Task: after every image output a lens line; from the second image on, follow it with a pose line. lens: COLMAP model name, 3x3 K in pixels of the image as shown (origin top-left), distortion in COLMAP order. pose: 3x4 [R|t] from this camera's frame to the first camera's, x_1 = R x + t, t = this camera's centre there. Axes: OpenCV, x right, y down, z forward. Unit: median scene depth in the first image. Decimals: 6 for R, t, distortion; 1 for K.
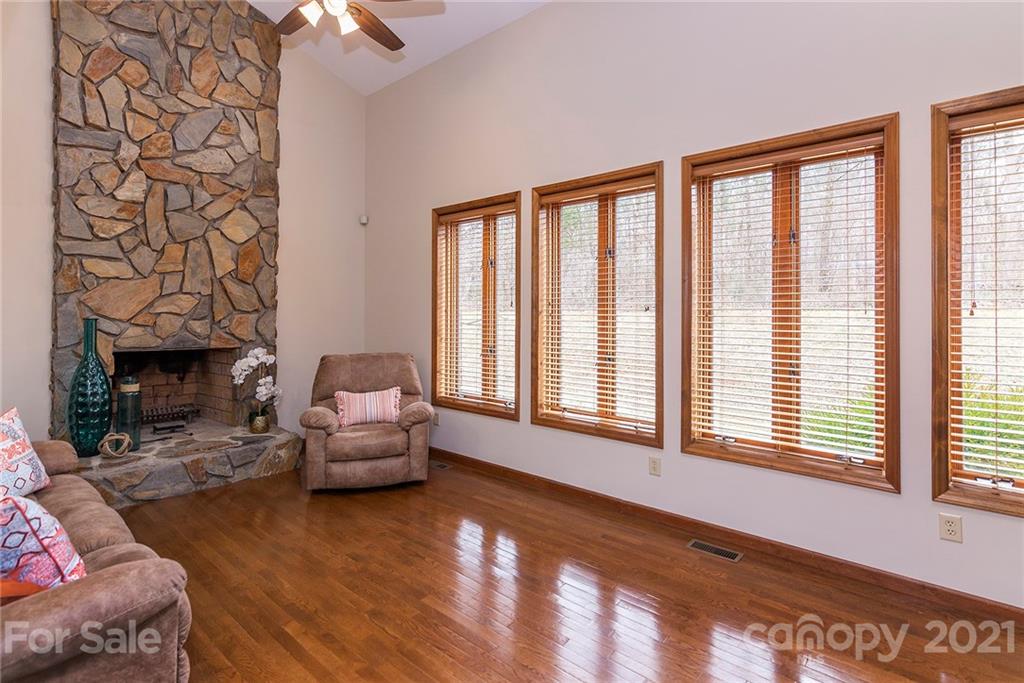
lens RADIAL K [[490.8, 0, 512.2], [0, 490.8, 313.5], [0, 0, 1]] dist [0.002785, 0.000308]
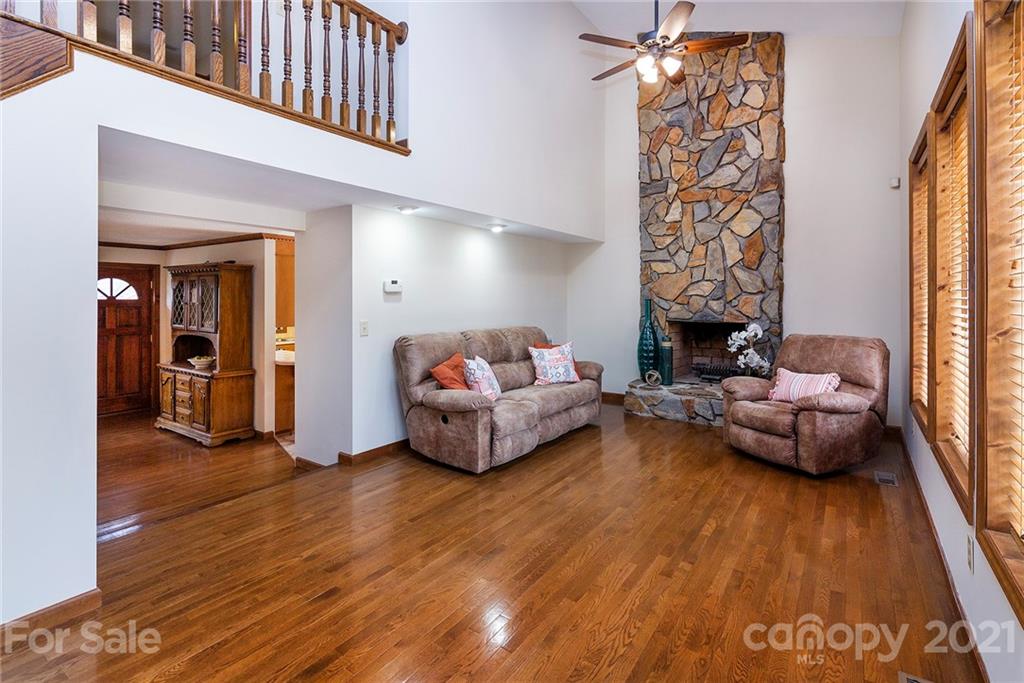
lens RADIAL K [[490.8, 0, 510.7], [0, 490.8, 300.4], [0, 0, 1]] dist [0.002785, 0.000308]
pose [[0.098926, -0.002499, -0.995092, 0.634702], [0.010058, 0.999948, -0.001512, 0.010421], [0.995044, -0.009859, 0.098946, 0.327160]]
